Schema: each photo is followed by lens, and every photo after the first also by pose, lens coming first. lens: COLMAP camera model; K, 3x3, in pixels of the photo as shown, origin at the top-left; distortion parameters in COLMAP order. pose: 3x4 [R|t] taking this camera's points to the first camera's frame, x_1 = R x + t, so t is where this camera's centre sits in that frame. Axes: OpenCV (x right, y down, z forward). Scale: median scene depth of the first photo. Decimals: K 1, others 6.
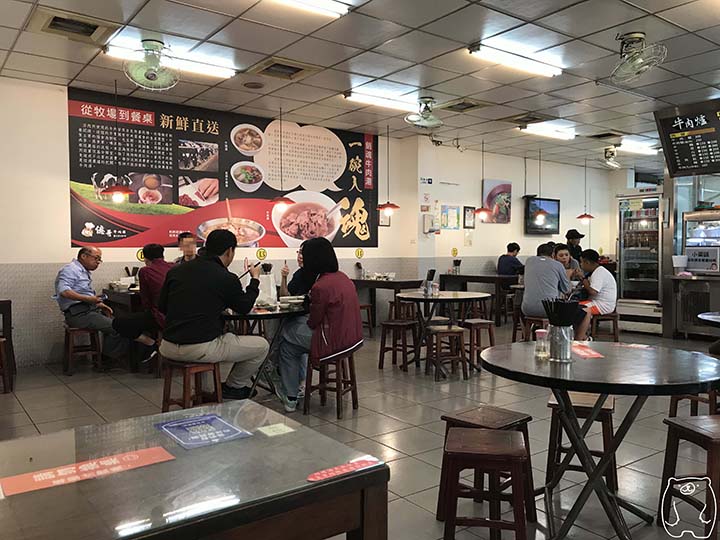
lens RADIAL K [[594.3, 0, 357.0], [0, 594.3, 264.0], [0, 0, 1]] dist [0.053550, -0.058681]
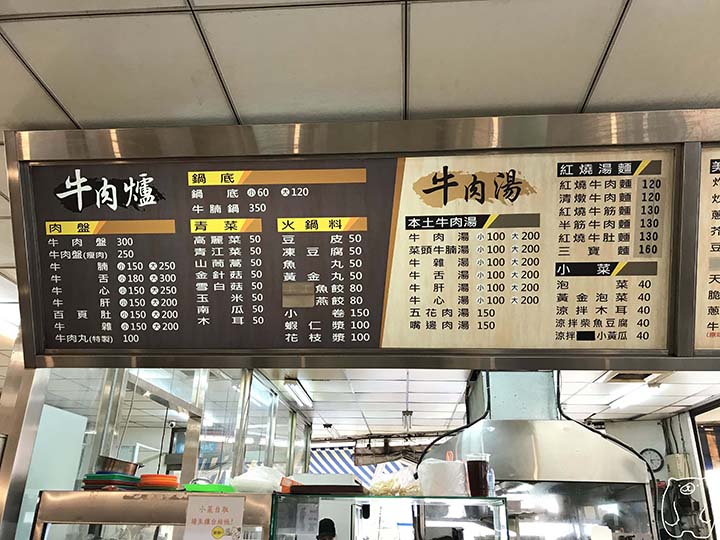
lens RADIAL K [[594.3, 0, 359.1], [0, 594.3, 270.9], [0, 0, 1]] dist [0.053550, -0.058681]
pose [[0.656244, 0.309329, 0.688230, 0.360605], [-0.006144, 0.914268, -0.405064, -0.057548], [-0.754524, 0.261592, 0.601883, 0.596453]]
